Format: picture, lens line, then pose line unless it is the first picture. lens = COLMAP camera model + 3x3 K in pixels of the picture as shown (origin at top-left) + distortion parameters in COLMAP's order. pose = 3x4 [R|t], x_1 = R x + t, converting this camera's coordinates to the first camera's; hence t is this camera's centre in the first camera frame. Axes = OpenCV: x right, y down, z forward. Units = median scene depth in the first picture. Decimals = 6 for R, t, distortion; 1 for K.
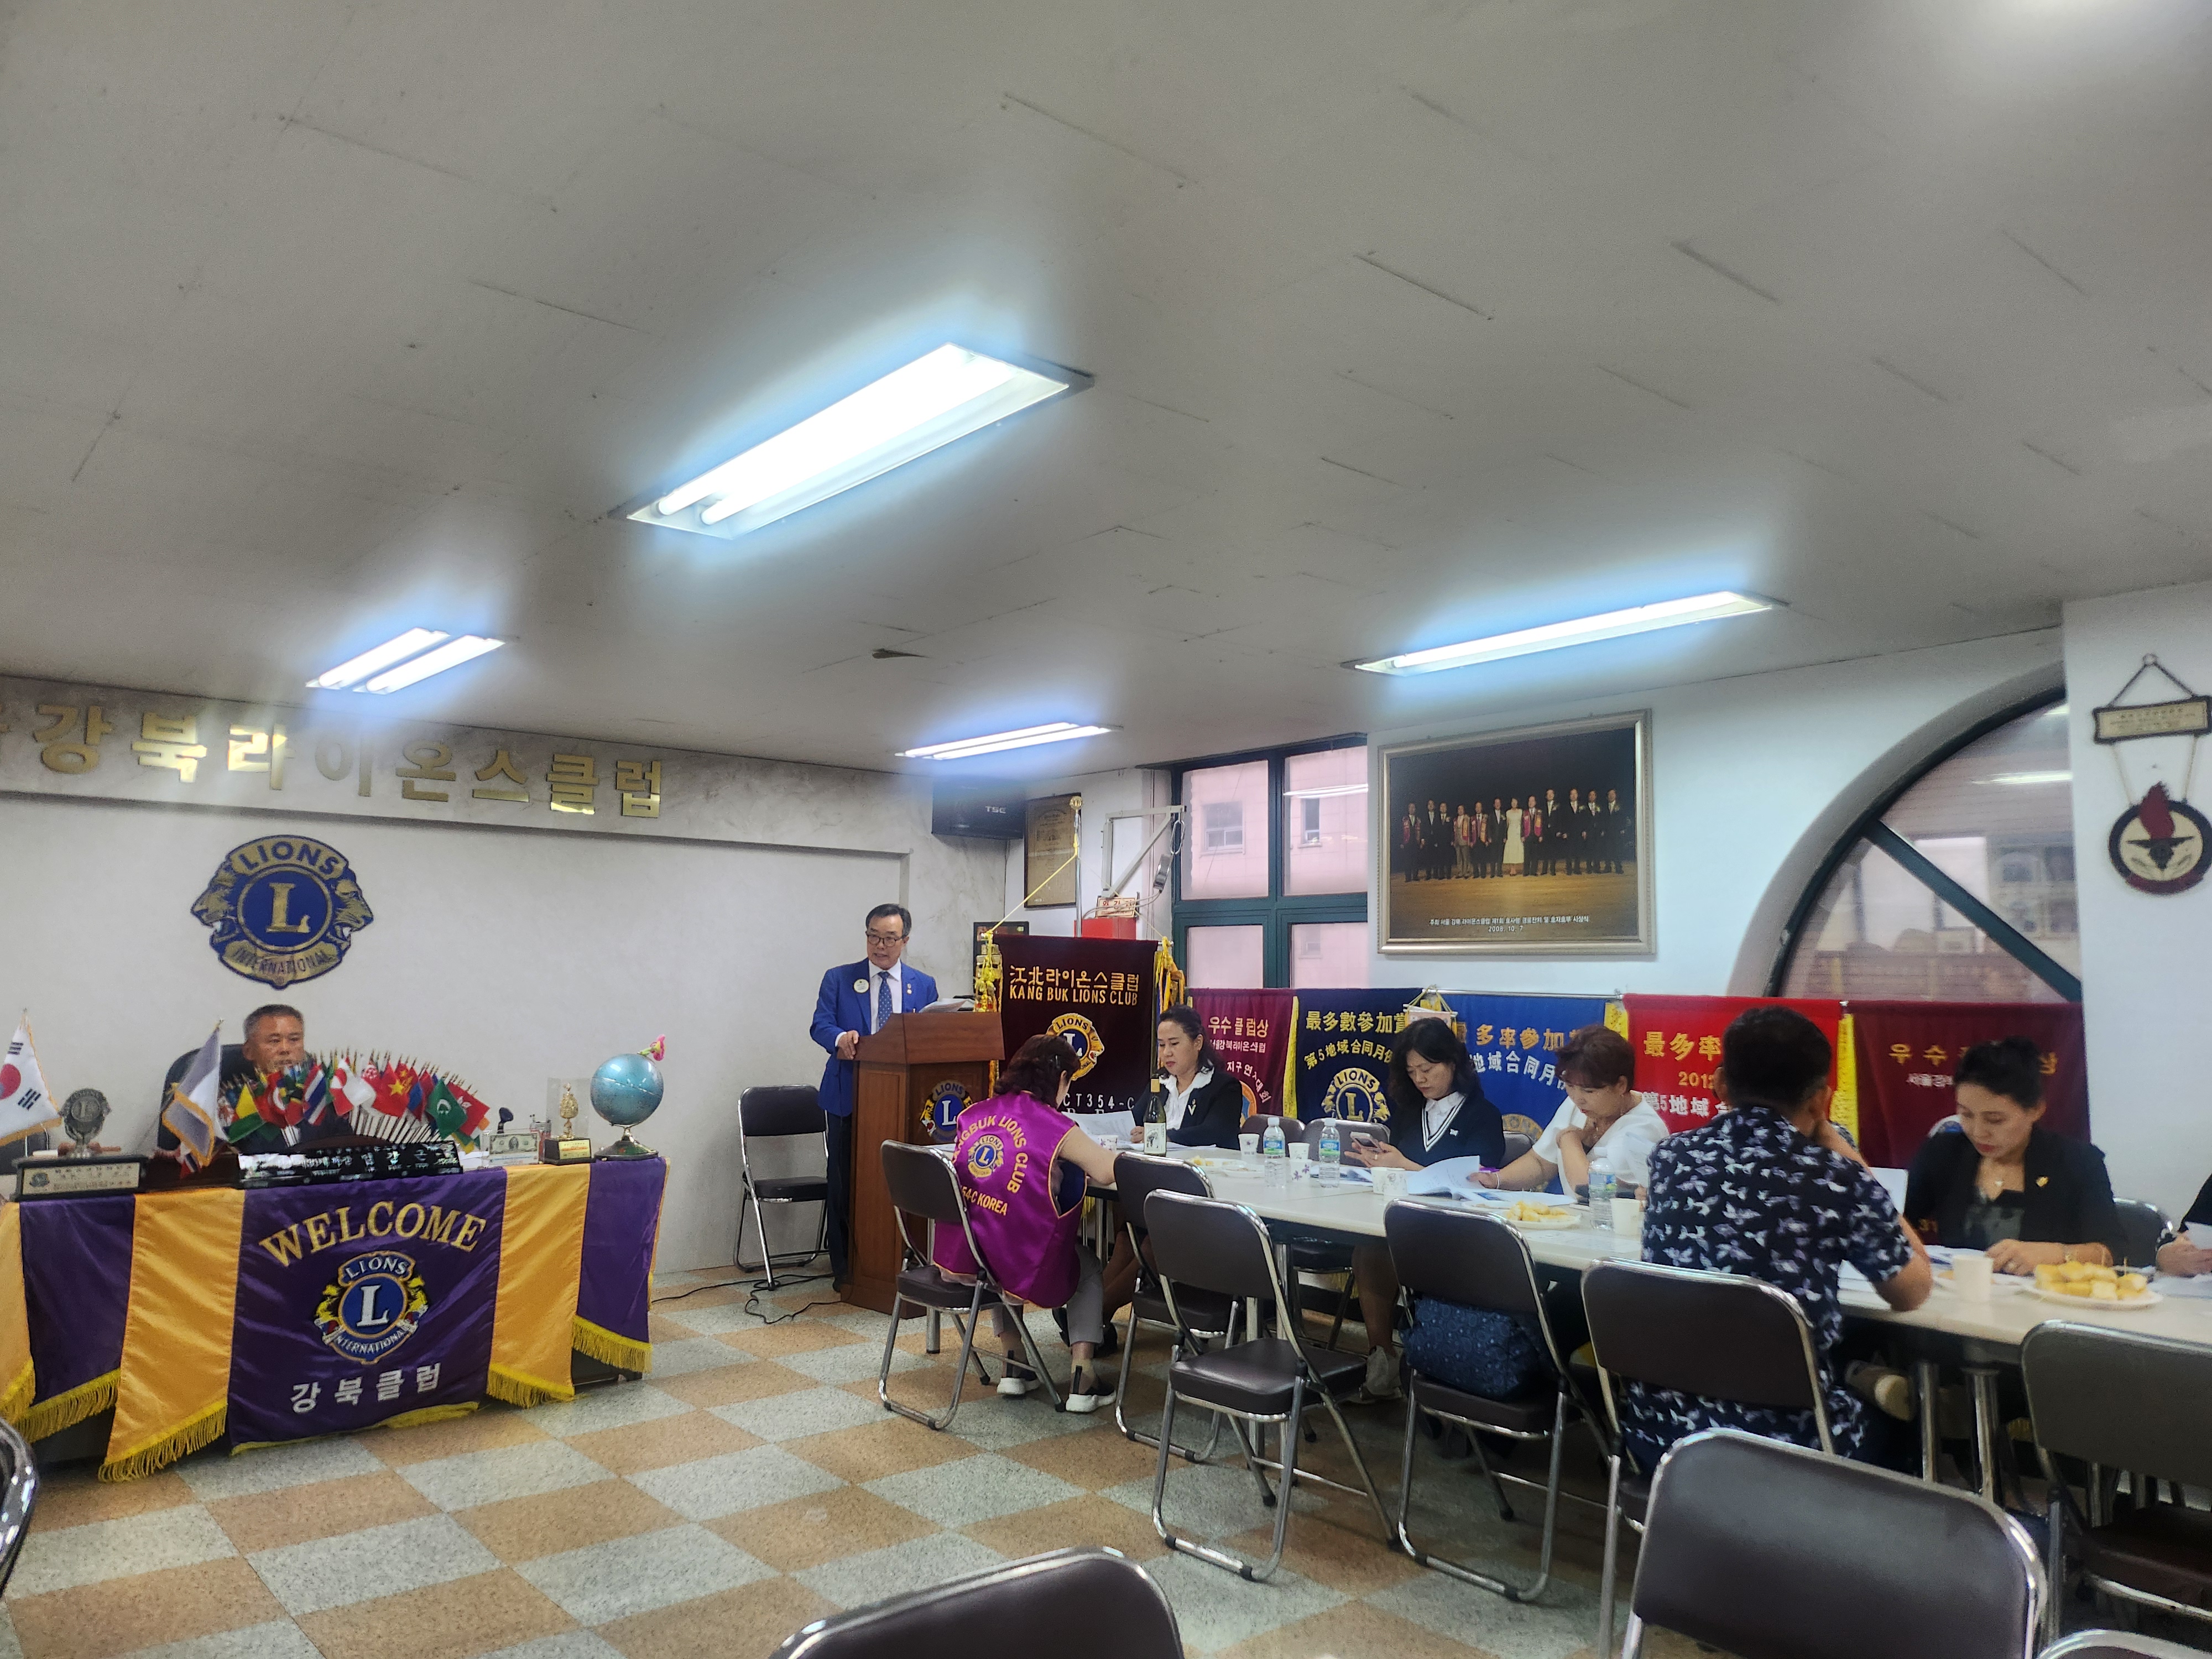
lens RADIAL K [[1552.7, 0, 1111.4], [0, 1552.7, 822.2], [0, 0, 1]] dist [0.070157, -0.062861]
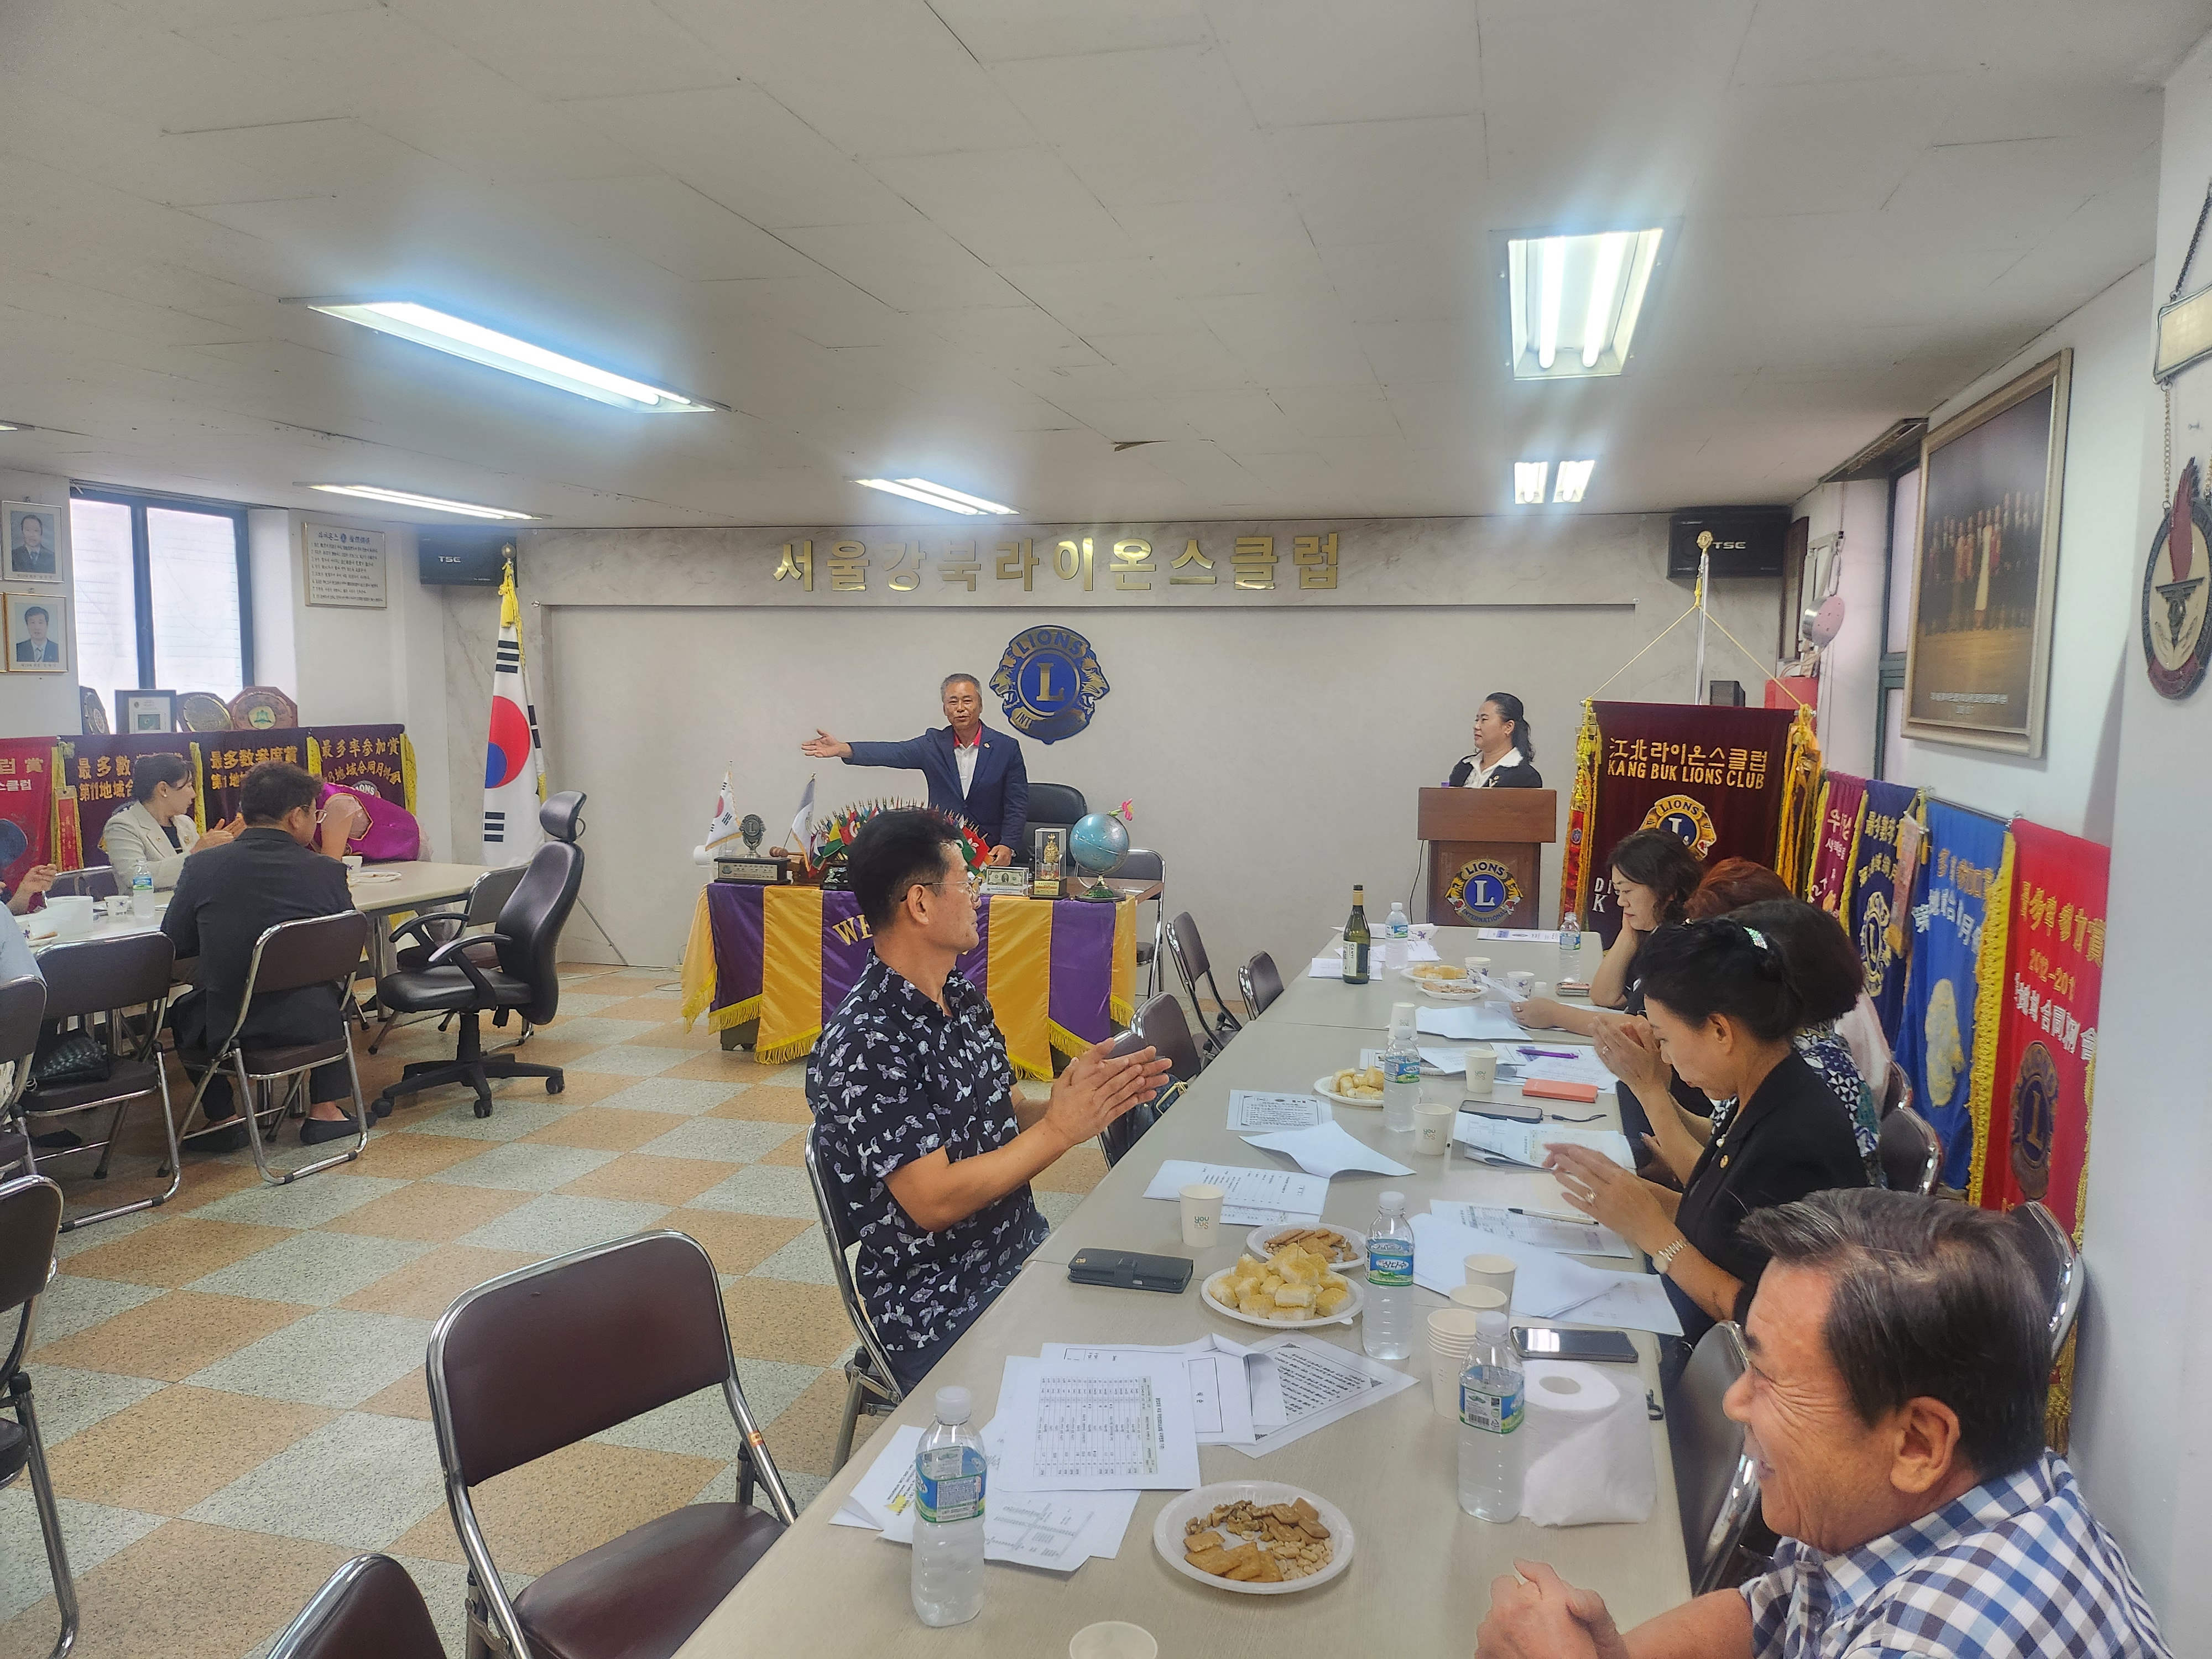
lens RADIAL K [[1558.5, 0, 1123.9], [0, 1558.5, 851.7], [0, 0, 1]] dist [0.065686, -0.051693]
pose [[0.583275, 0.083898, -0.807930, 0.713239], [0.076408, 0.984574, 0.157403, -0.006989], [0.808673, -0.153541, 0.567867, 0.379493]]
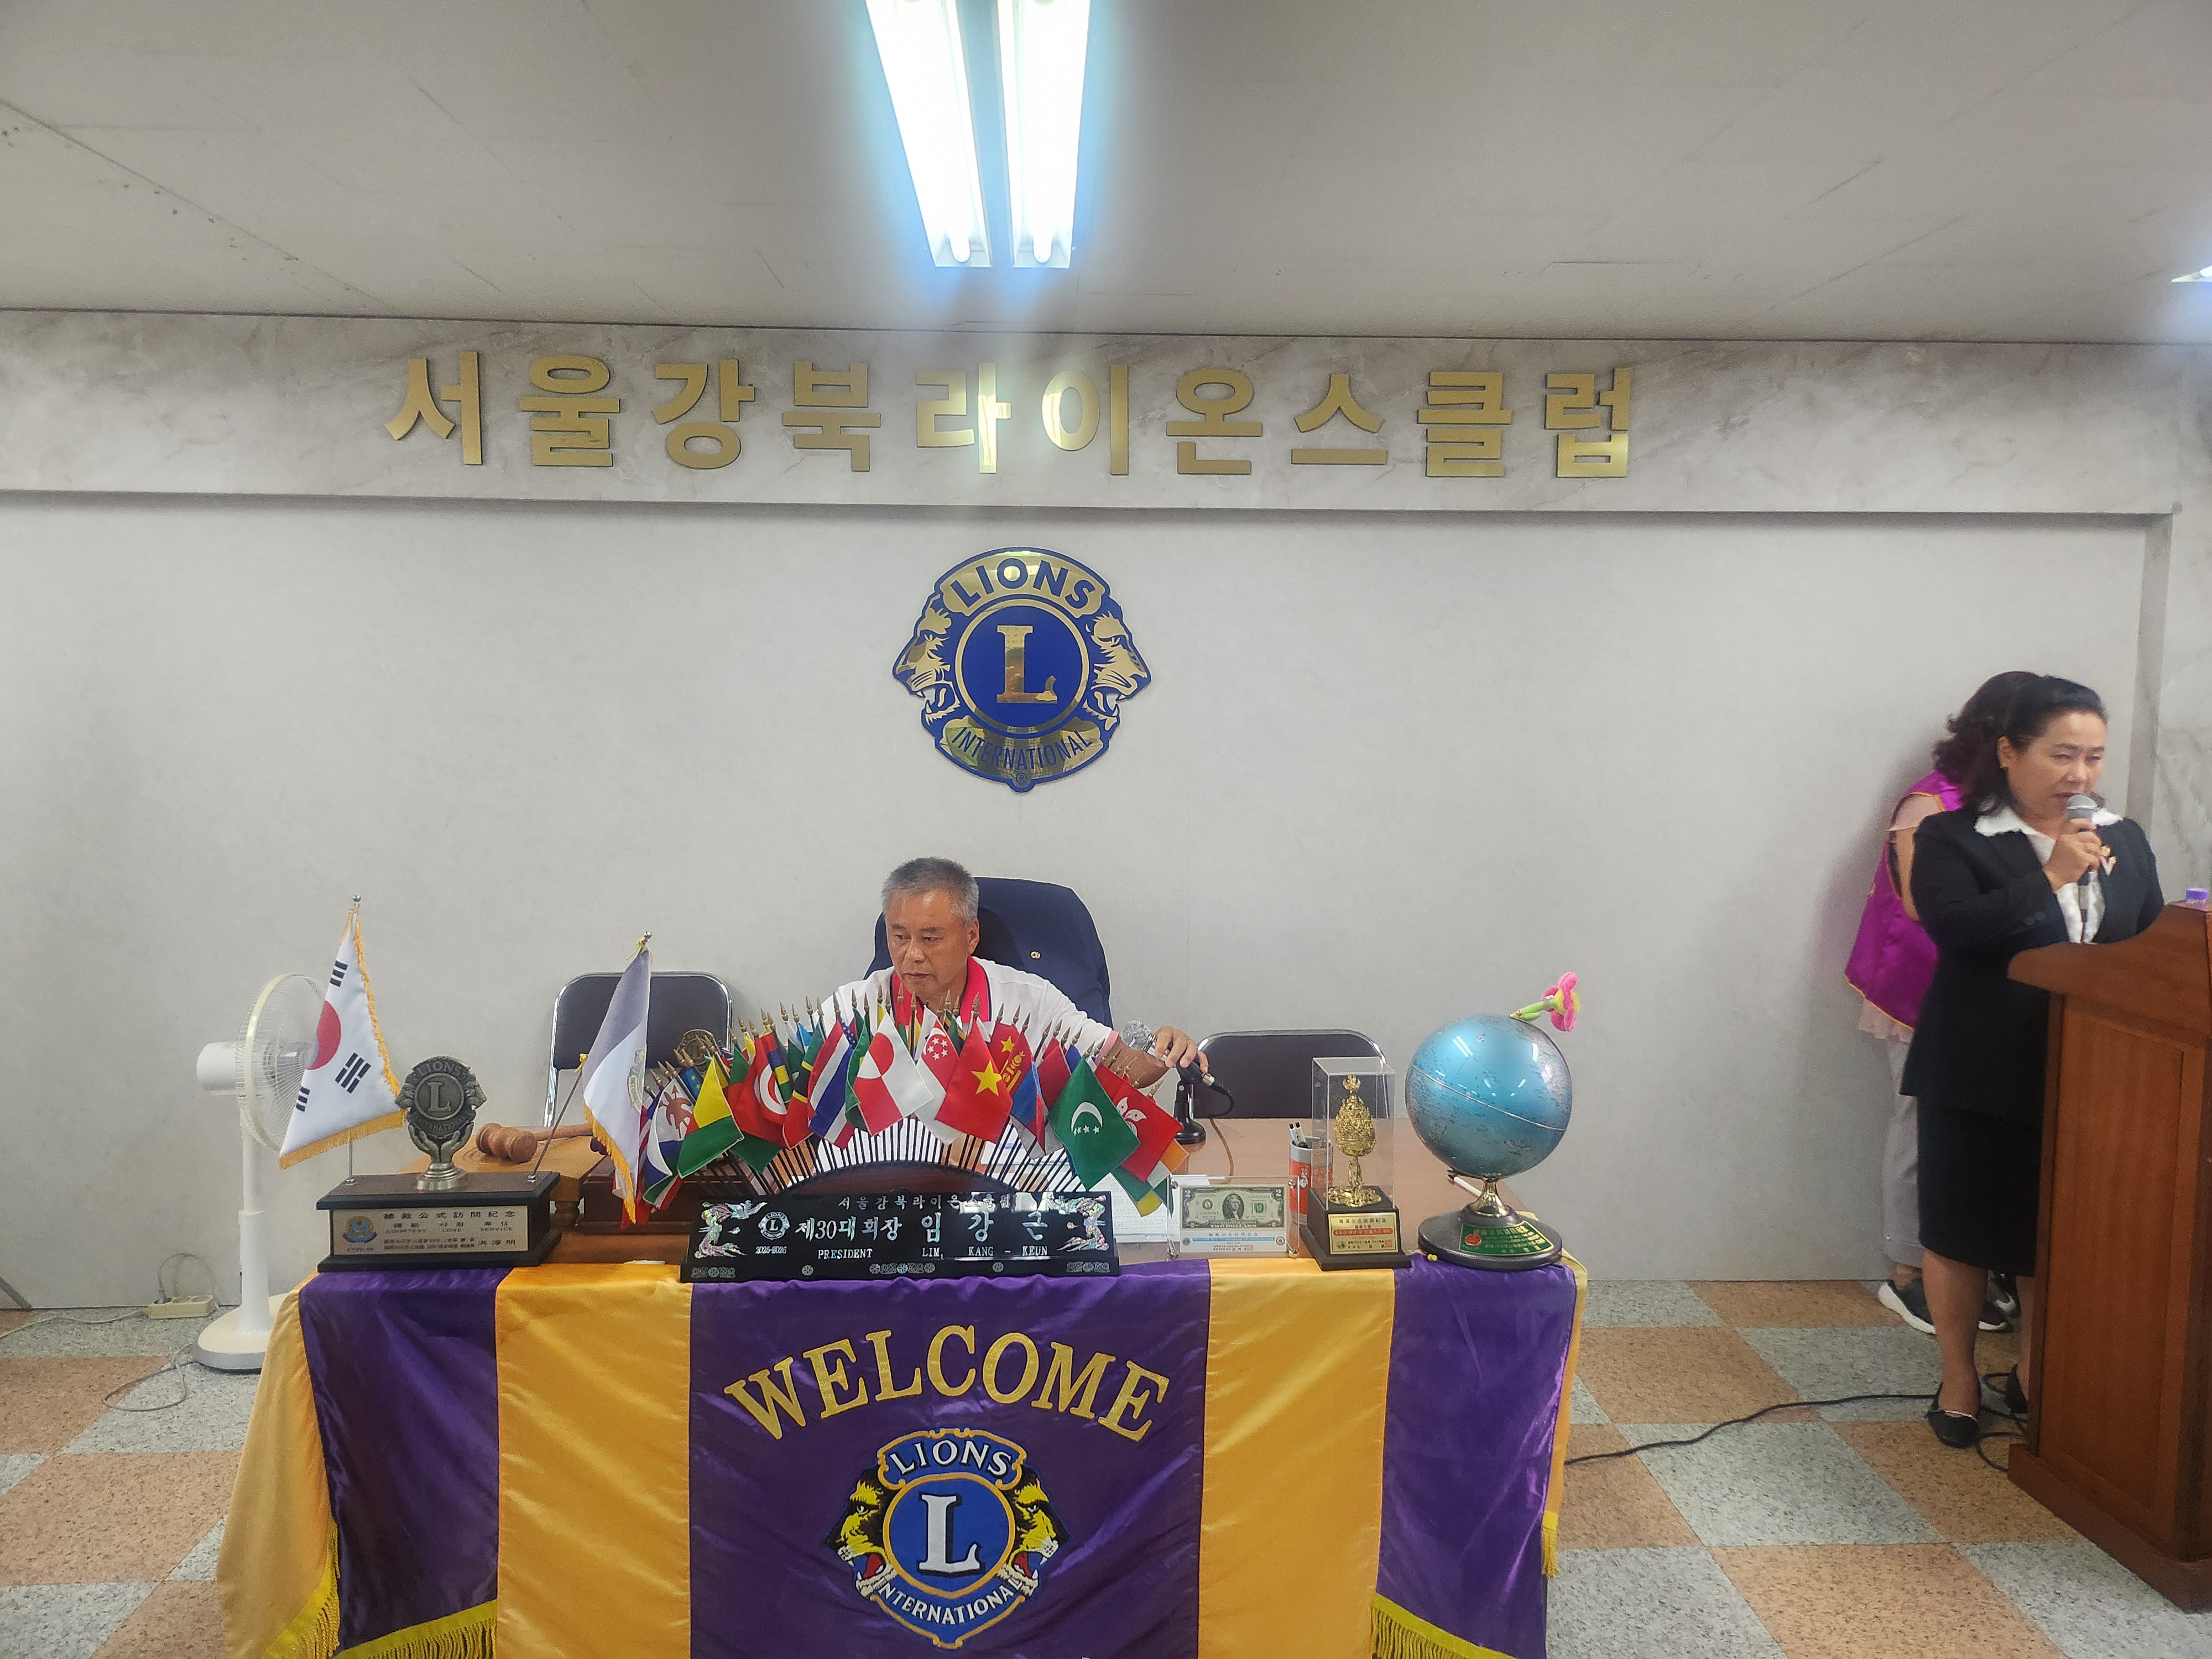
lens RADIAL K [[1552.7, 0, 1111.4], [0, 1552.7, 822.2], [0, 0, 1]] dist [0.070157, -0.062861]
pose [[0.793382, 0.053795, -0.606342, -0.144943], [0.063361, 0.983379, 0.170151, 0.015897], [0.605417, -0.173414, 0.776787, 0.668184]]
